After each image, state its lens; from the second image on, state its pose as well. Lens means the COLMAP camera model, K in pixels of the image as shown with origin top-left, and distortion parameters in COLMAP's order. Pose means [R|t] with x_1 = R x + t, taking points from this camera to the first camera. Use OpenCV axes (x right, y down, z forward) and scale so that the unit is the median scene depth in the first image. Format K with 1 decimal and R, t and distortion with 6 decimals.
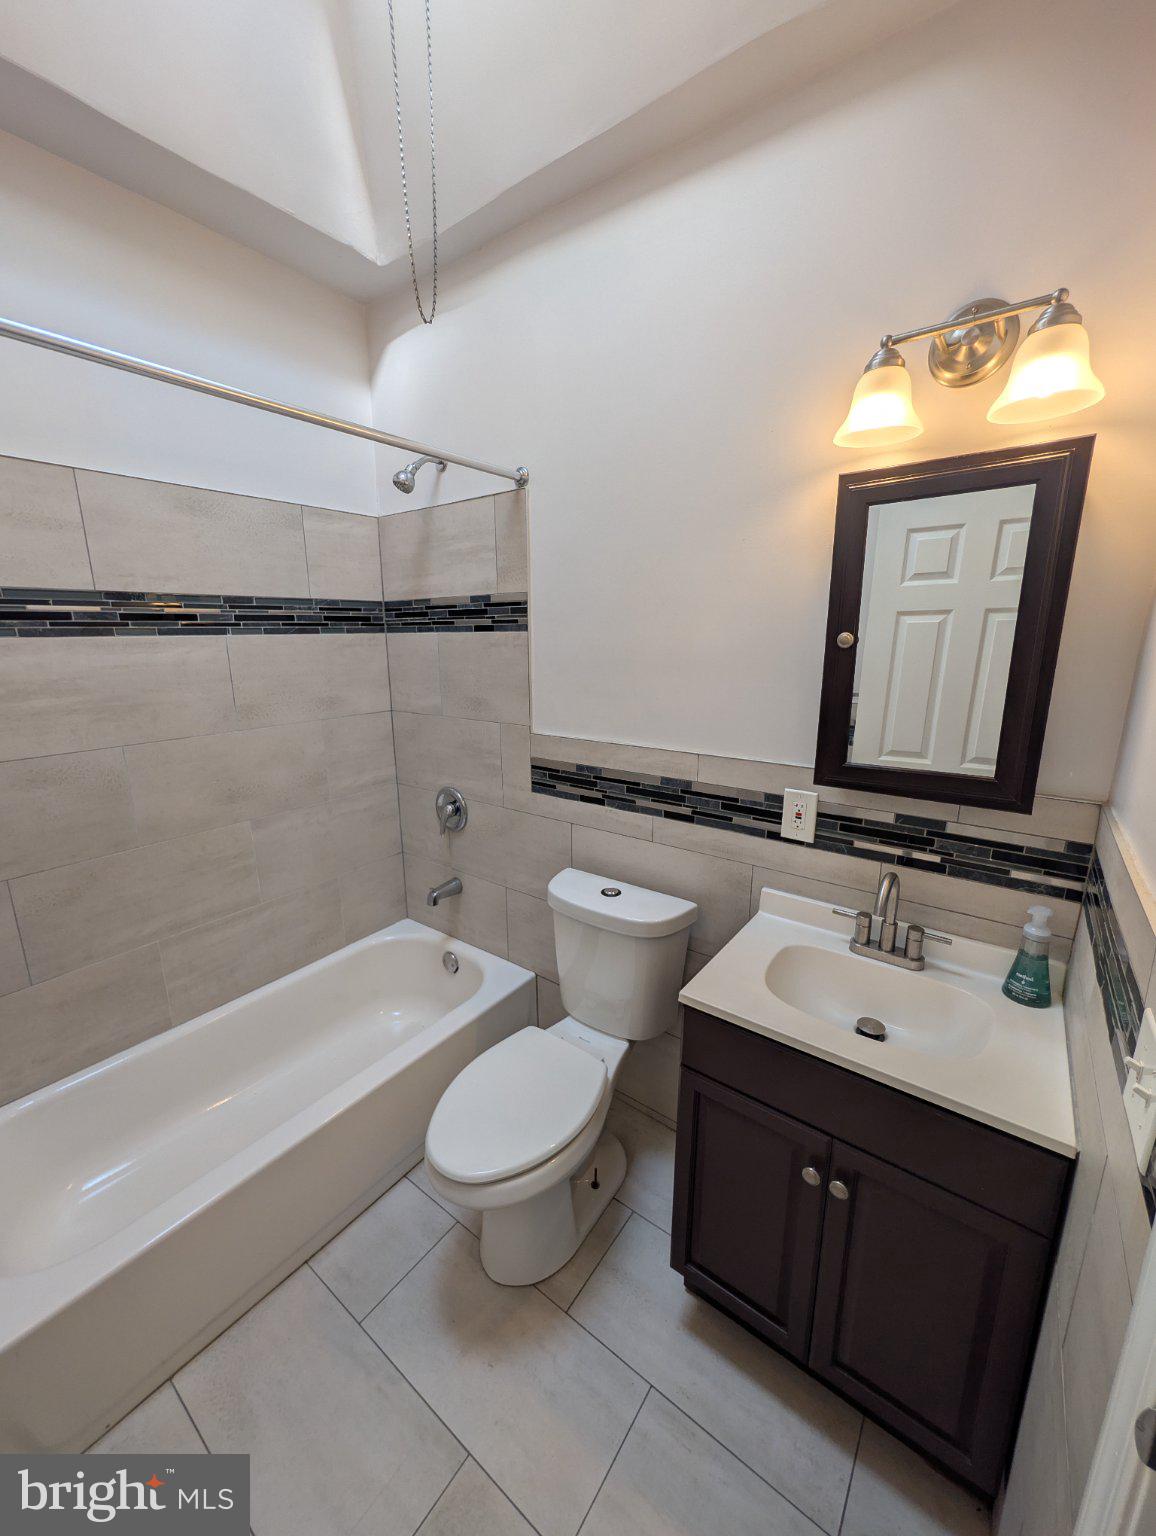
lens RADIAL K [[587.3, 0, 575.3], [0, 587.3, 765.8], [0, 0, 1]] dist [0.000855, -0.000248]
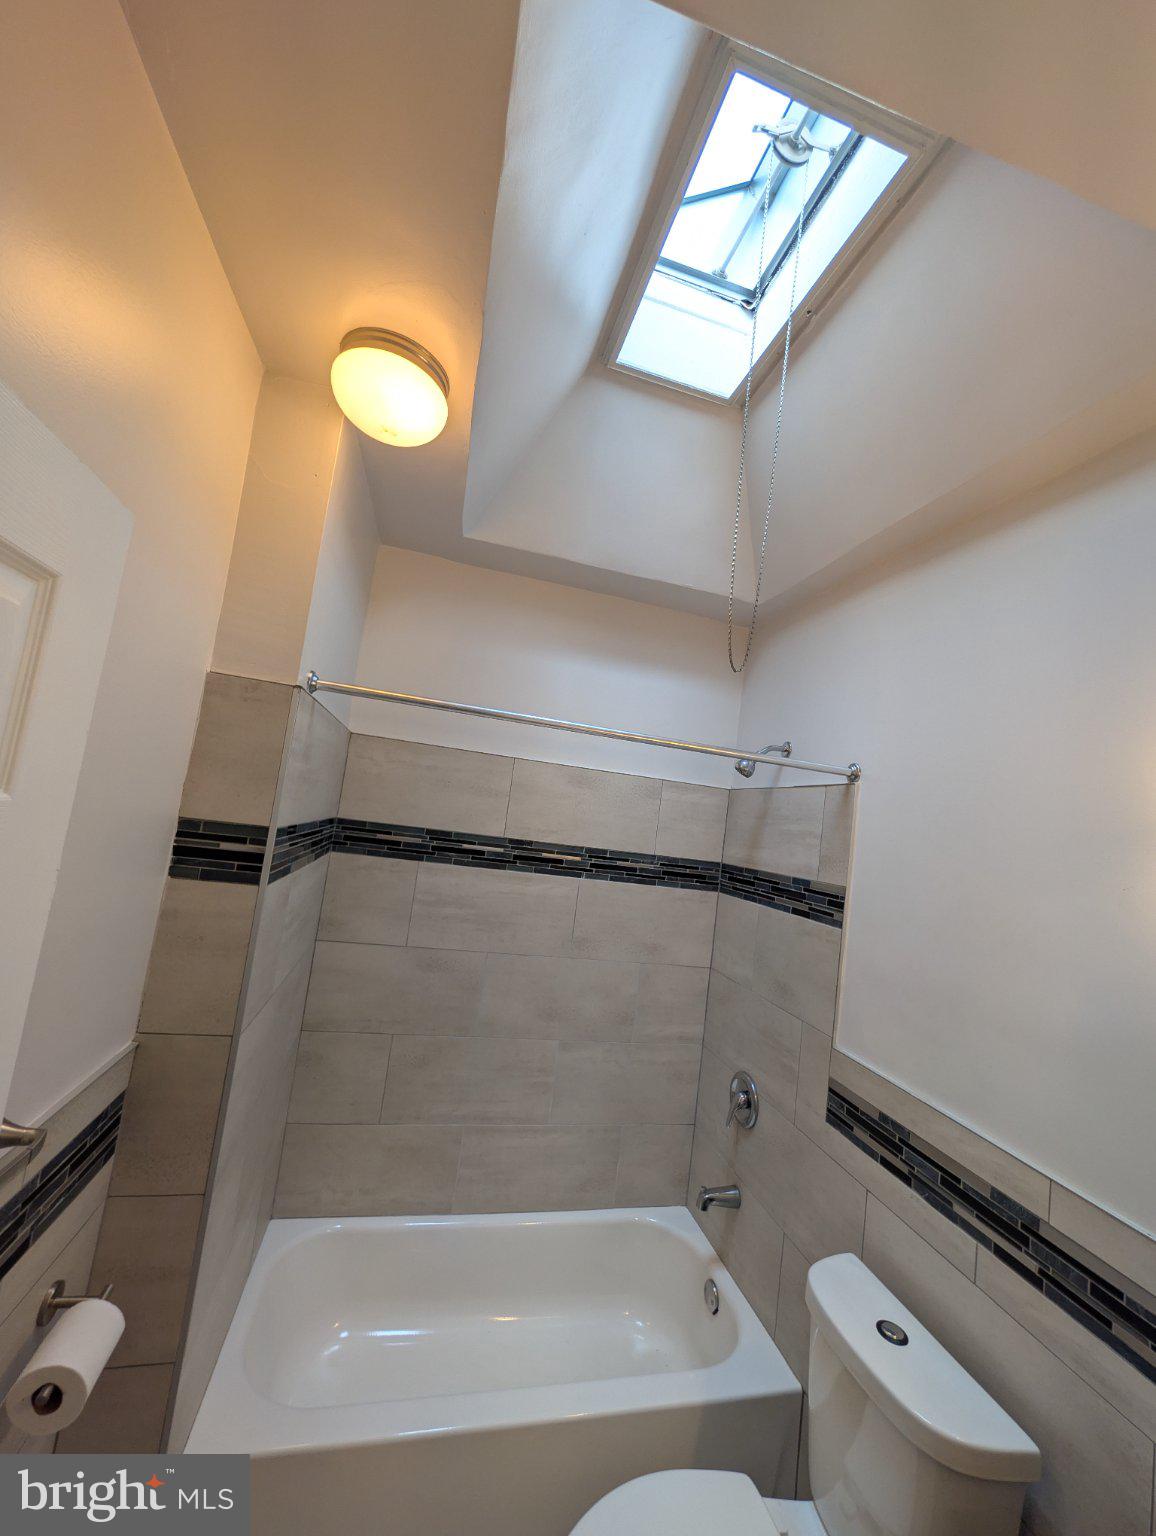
lens RADIAL K [[587.3, 0, 578.7], [0, 587.3, 768.9], [0, 0, 1]] dist [0.000855, -0.000248]
pose [[0.774160, 0.049606, -0.631043, 0.153109], [-0.268338, 0.928632, -0.256196, -0.110949], [0.573298, 0.367670, 0.732222, 0.016024]]
